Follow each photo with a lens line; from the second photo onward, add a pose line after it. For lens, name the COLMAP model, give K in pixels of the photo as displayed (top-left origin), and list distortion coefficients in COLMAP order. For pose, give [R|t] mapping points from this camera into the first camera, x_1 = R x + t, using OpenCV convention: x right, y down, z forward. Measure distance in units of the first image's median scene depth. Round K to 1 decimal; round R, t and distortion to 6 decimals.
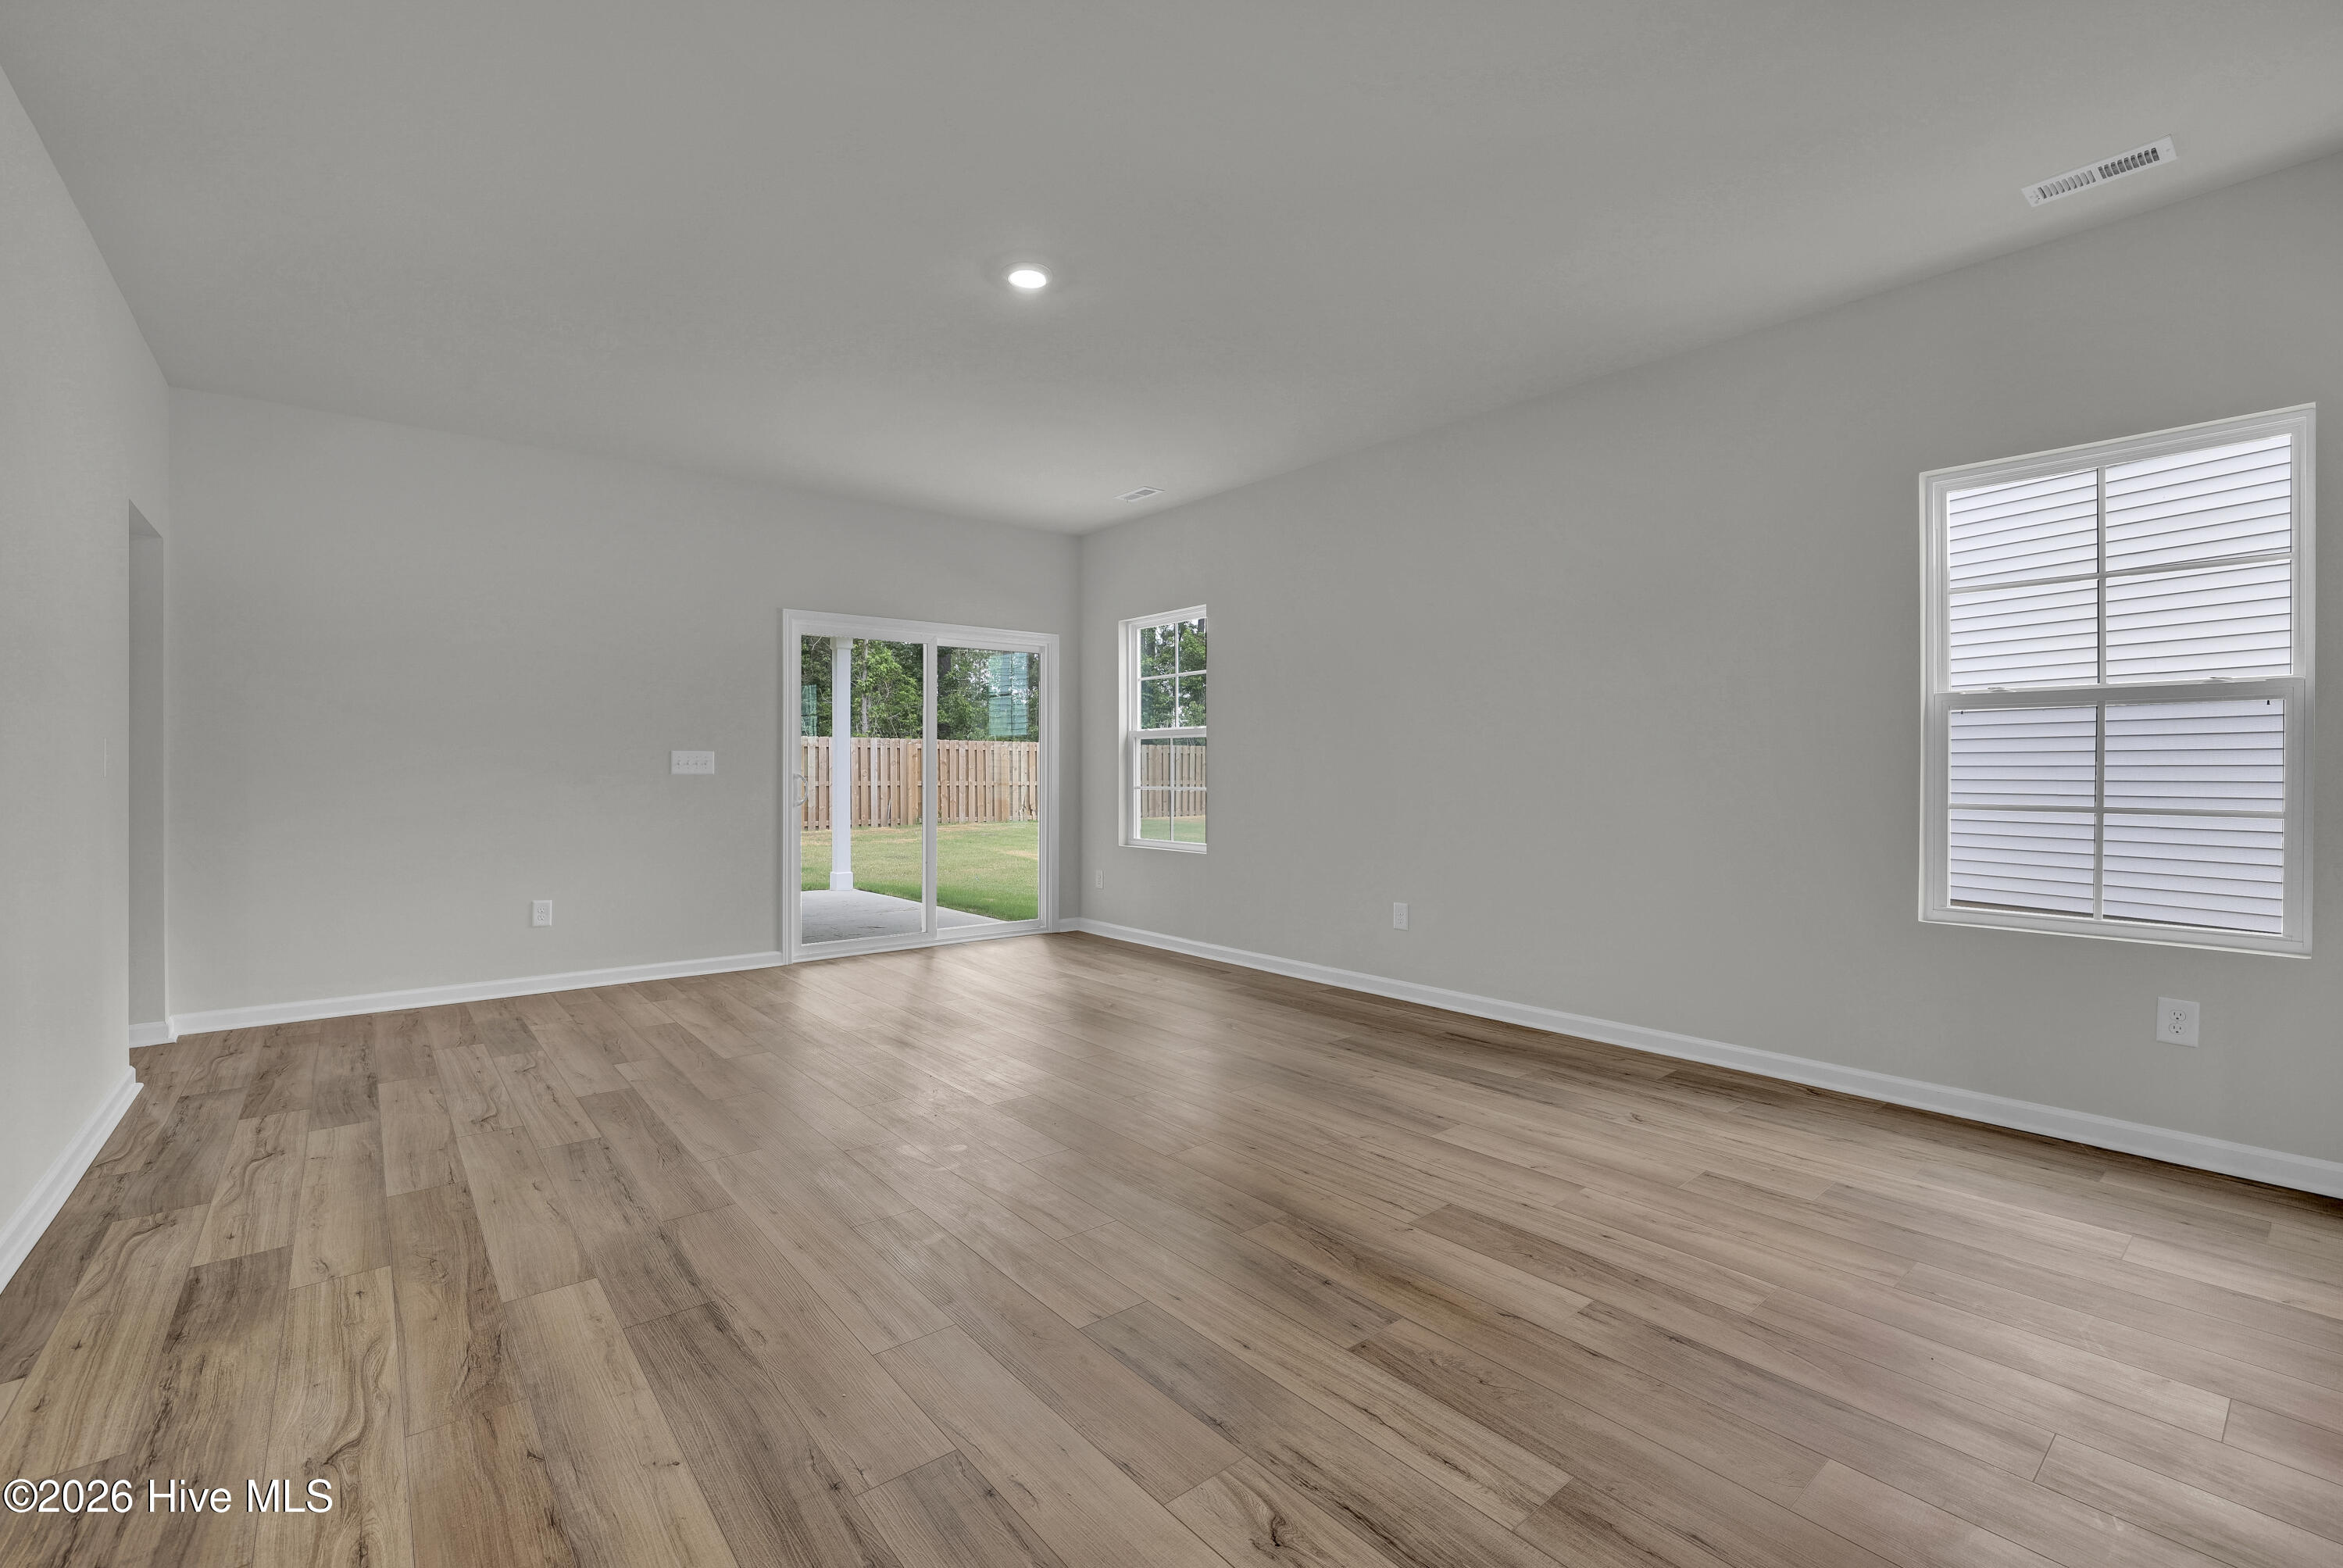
lens RADIAL K [[1005.0, 0, 1158.3], [0, 1005.0, 774.1], [0, 0, 1]] dist [-0.026128, 0.001406]
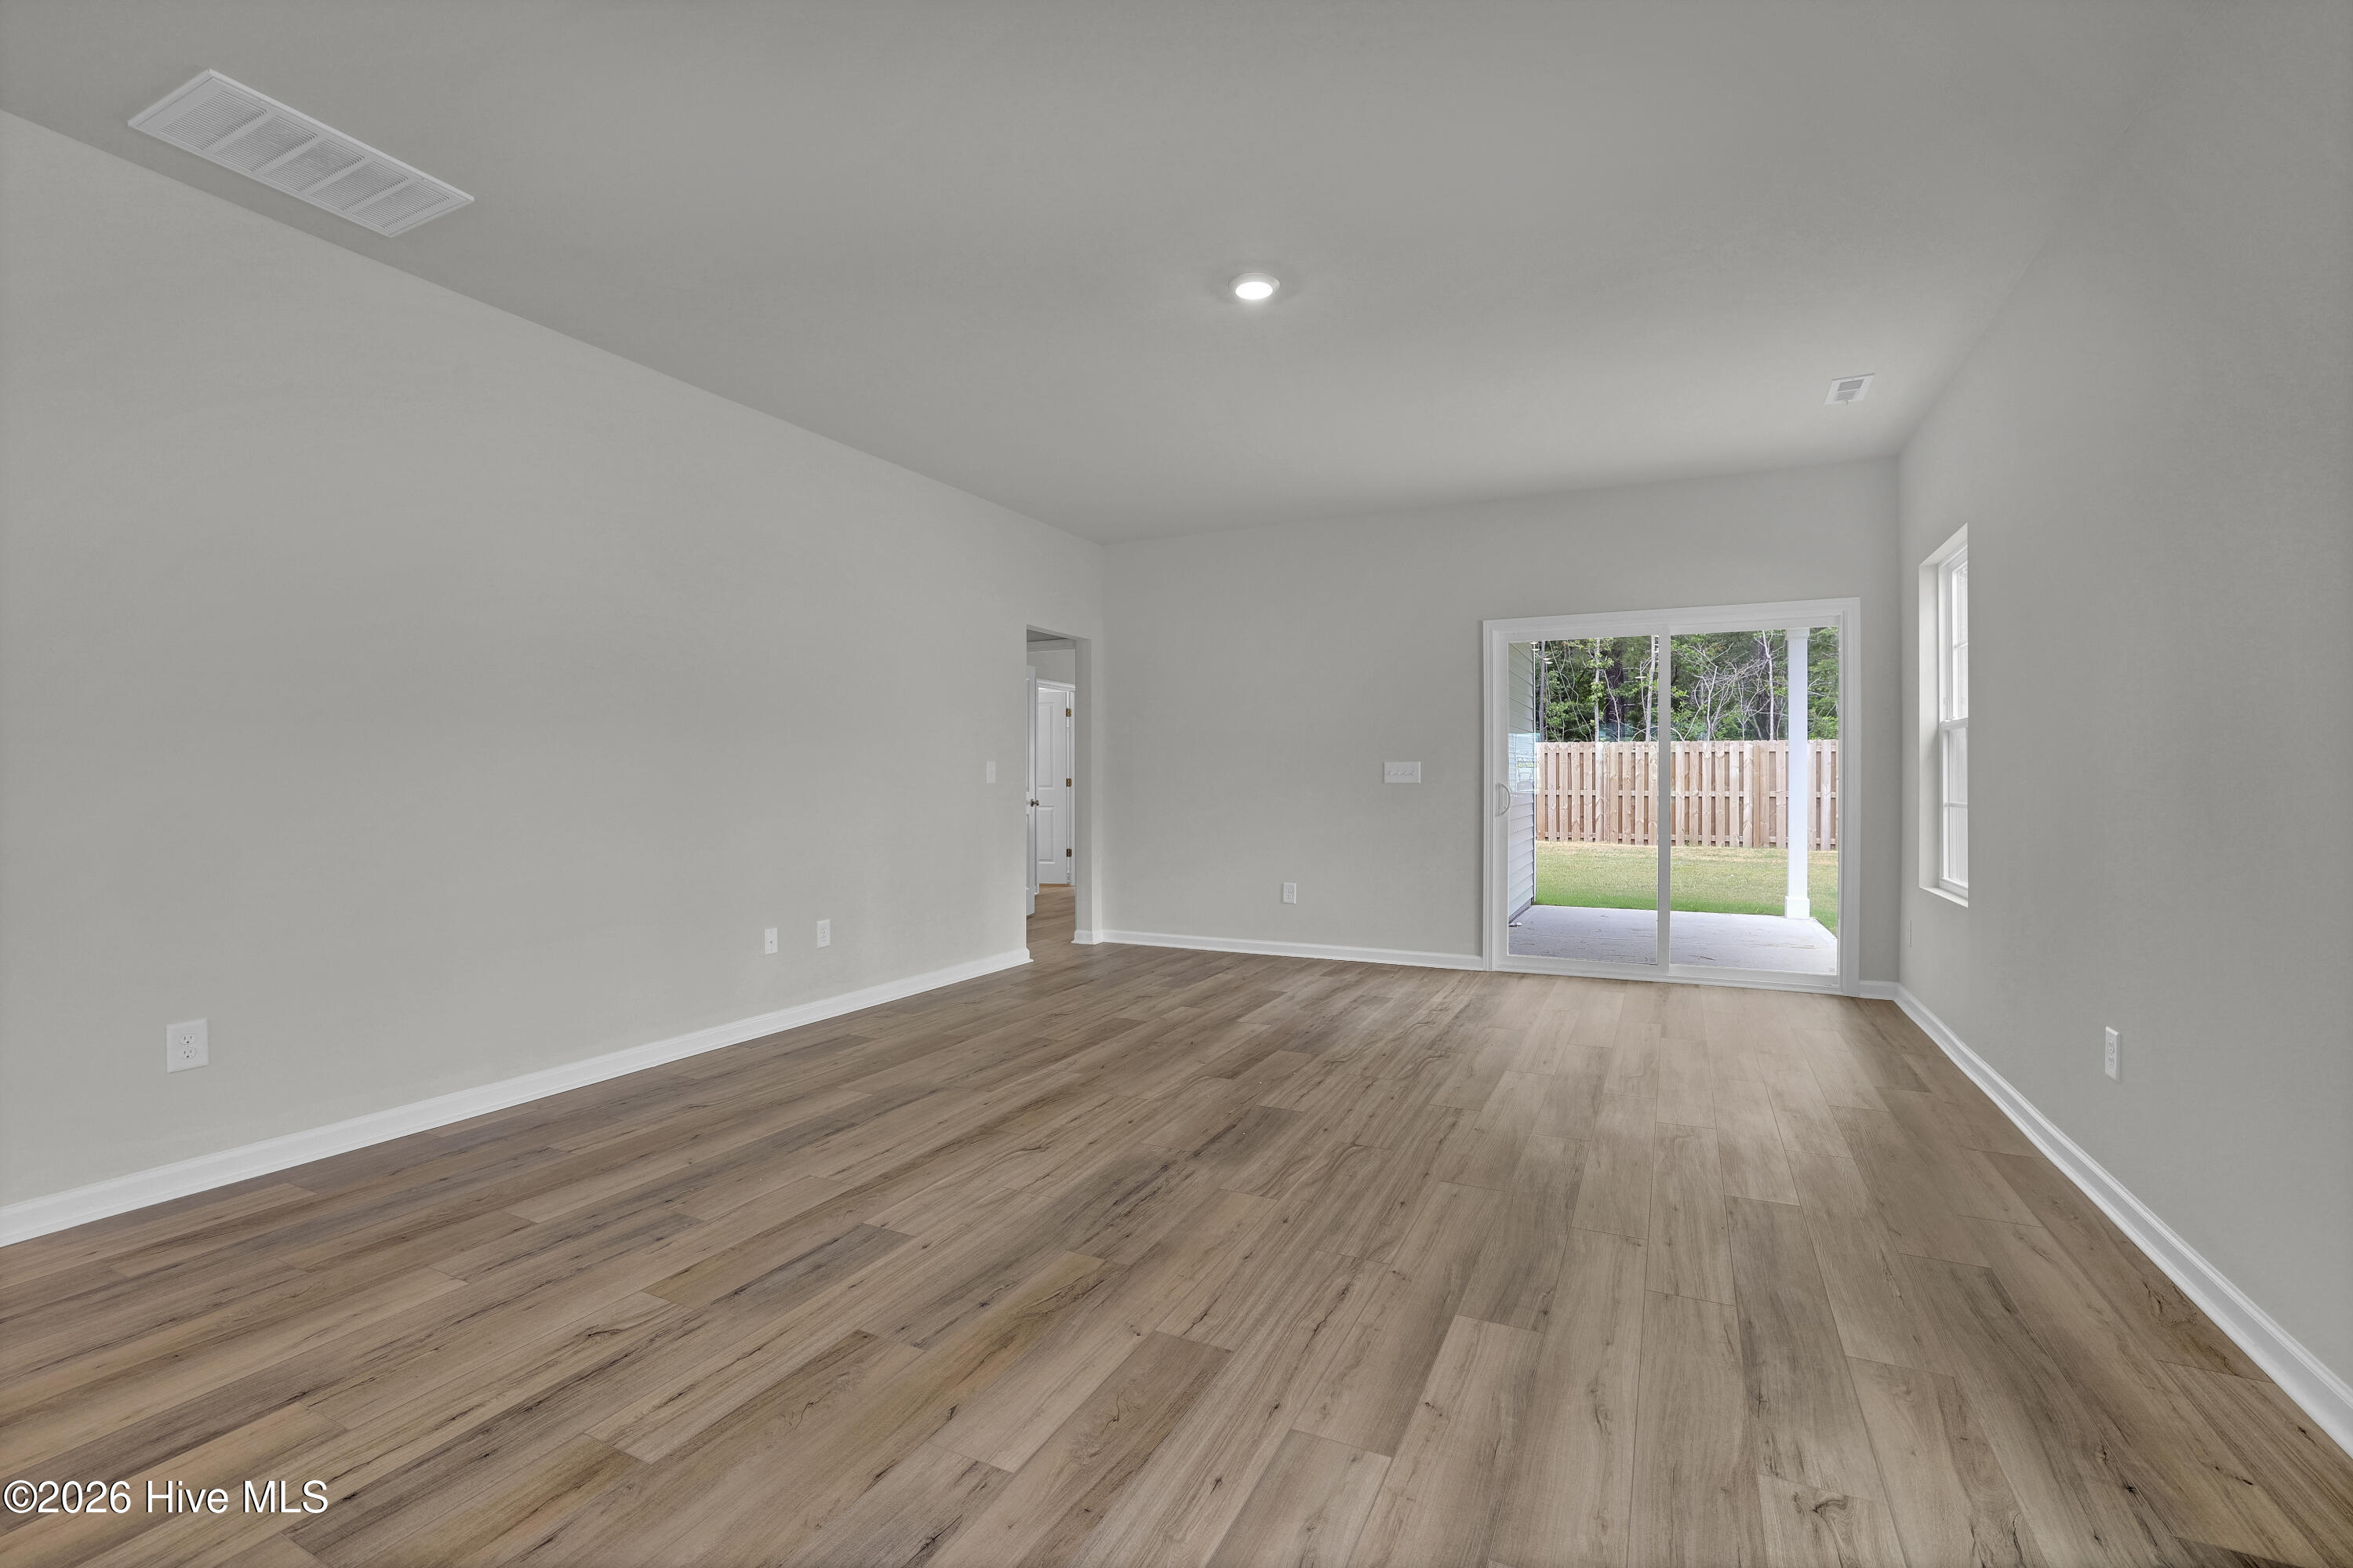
lens RADIAL K [[1009.4, 0, 1170.2], [0, 1009.4, 786.7], [0, 0, 1]] dist [-0.026128, 0.001406]
pose [[0.420688, 0.002517, -0.907202, 0.826266], [-0.000538, 0.999997, 0.002525, 0.002341], [0.907205, -0.000574, 0.420688, 0.552547]]
